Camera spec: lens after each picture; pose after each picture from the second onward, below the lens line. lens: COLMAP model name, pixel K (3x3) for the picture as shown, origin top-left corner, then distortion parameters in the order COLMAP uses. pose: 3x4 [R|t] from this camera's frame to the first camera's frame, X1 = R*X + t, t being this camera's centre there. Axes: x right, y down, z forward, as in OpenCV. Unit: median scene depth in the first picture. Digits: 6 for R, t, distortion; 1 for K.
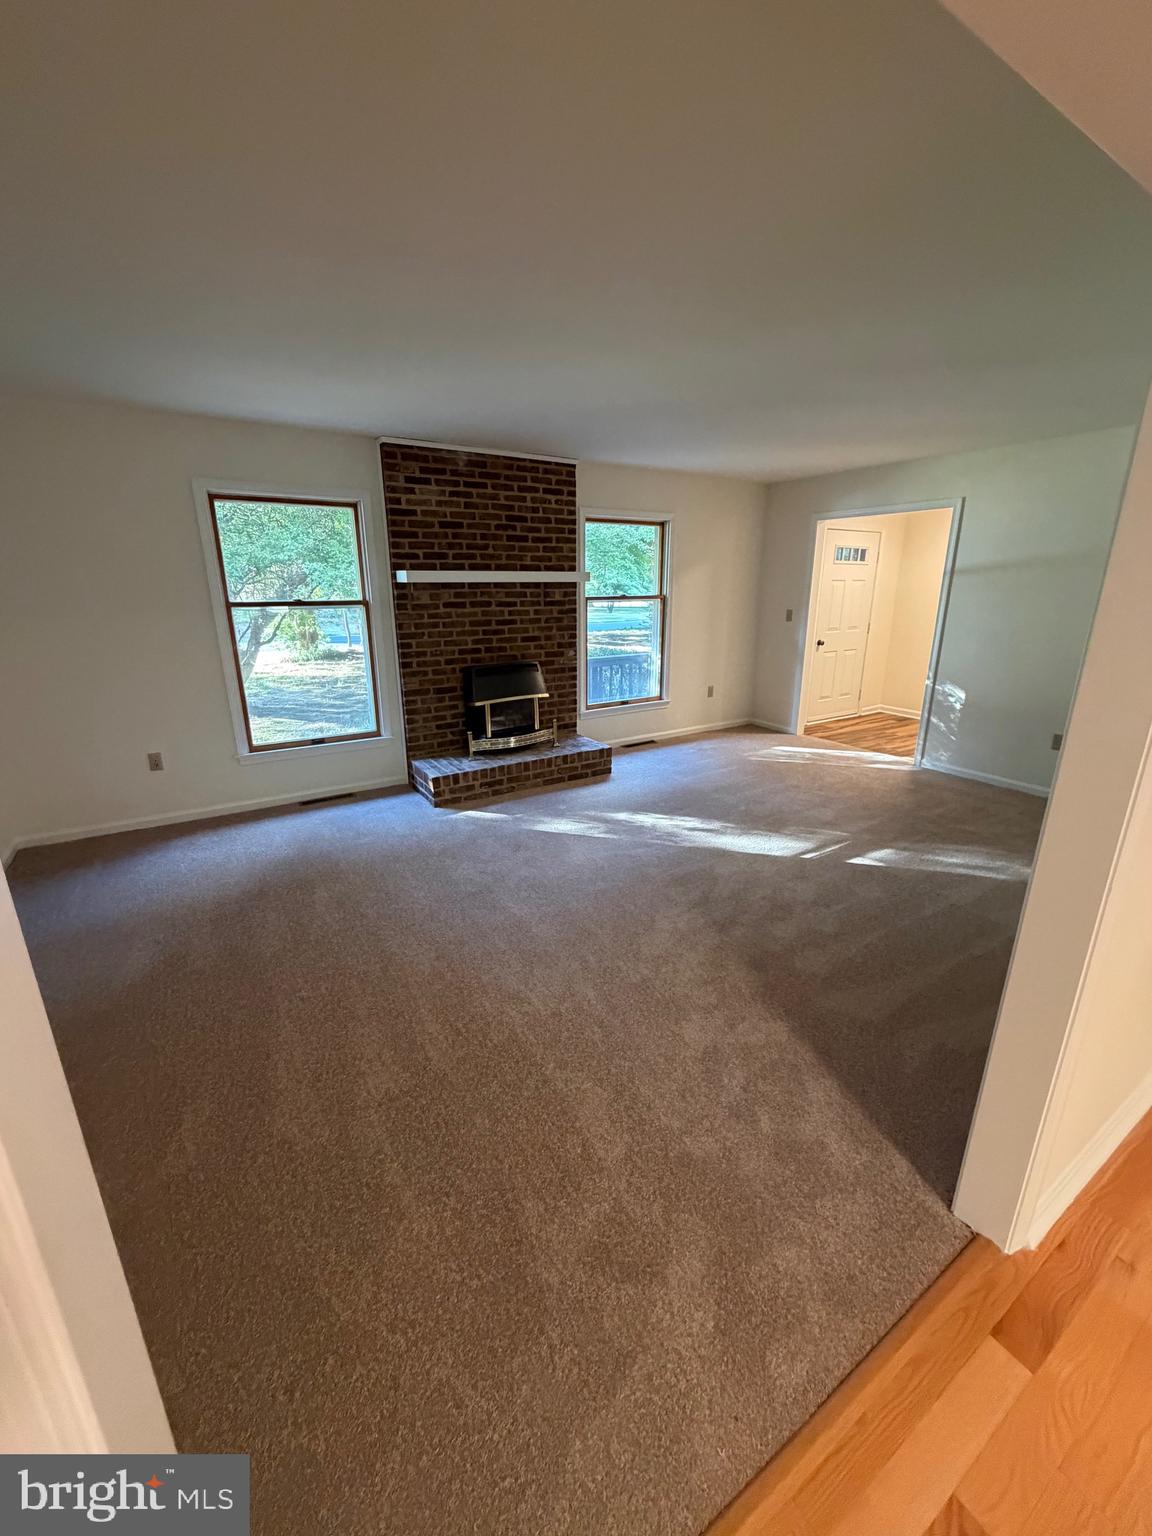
lens RADIAL K [[623.8, 0, 576.0], [0, 623.8, 768.0], [0, 0, 1]] dist [-0.003099, -0.000113]
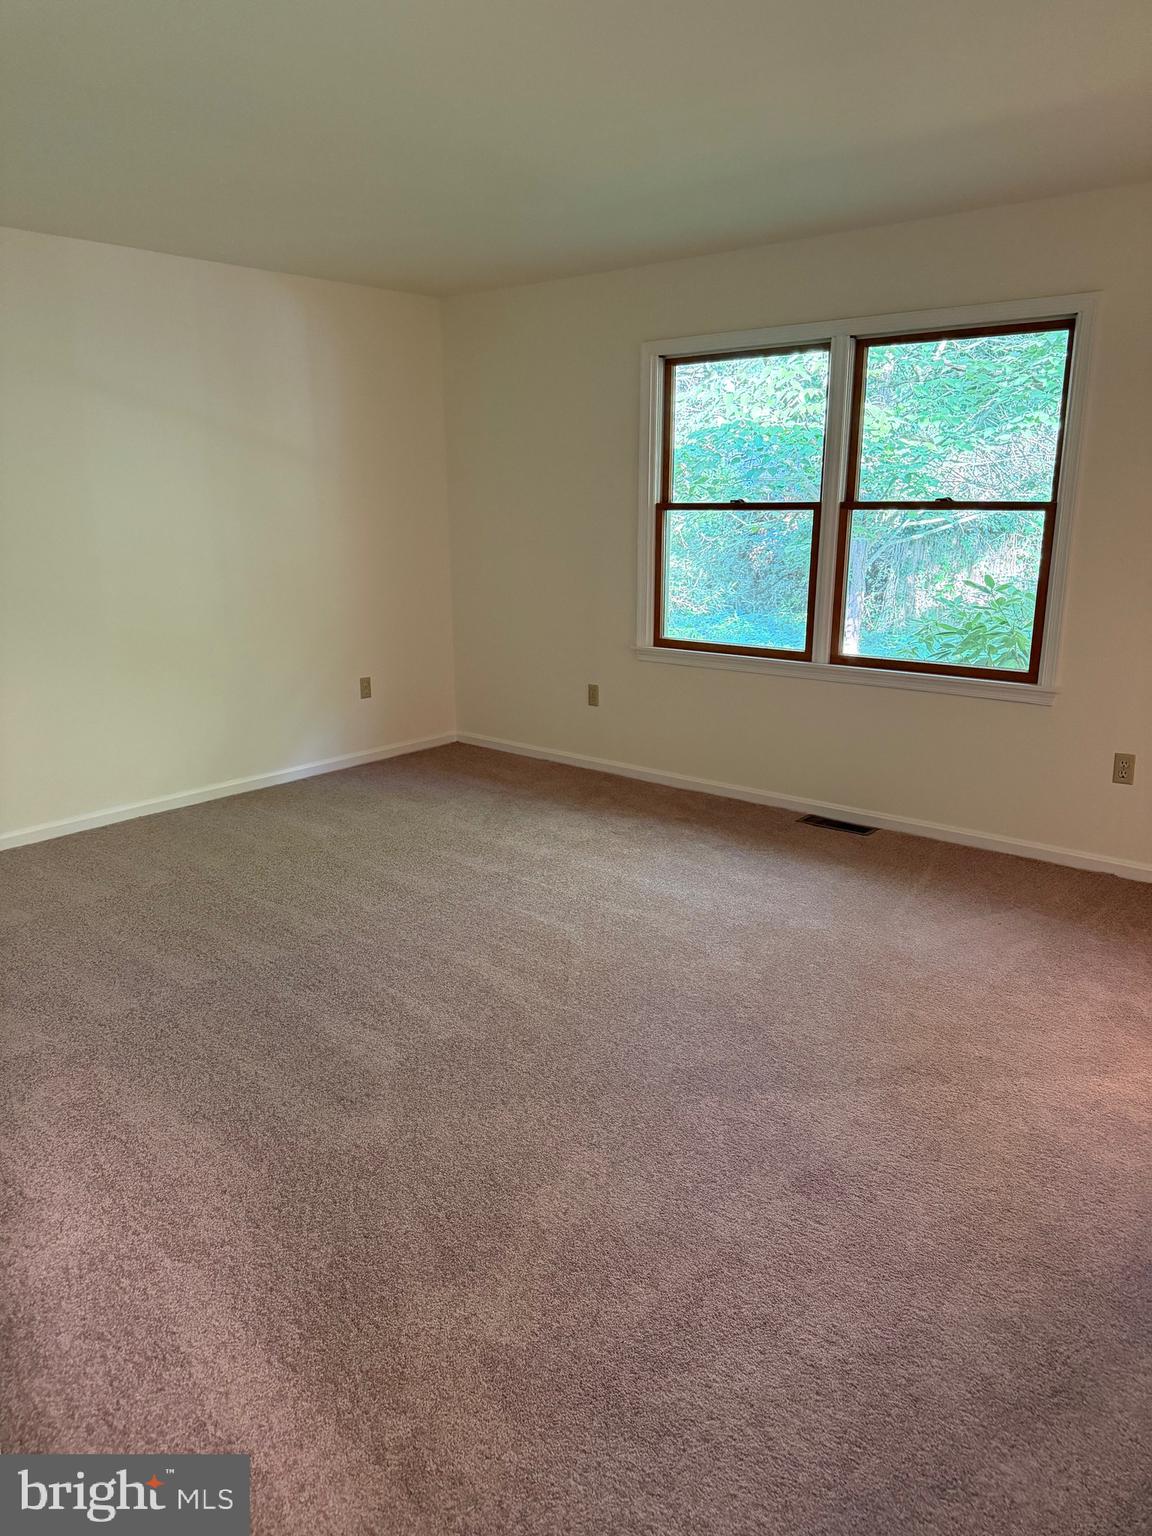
lens RADIAL K [[1103.8, 0, 576.0], [0, 1103.8, 768.0], [0, 0, 1]] dist [0.004583, 0.000909]
pose [[0.281720, 0.239482, -0.929130, 0.682738], [-0.256339, 0.951939, 0.167637, -0.154858], [0.924621, 0.190945, 0.329569, 0.521133]]
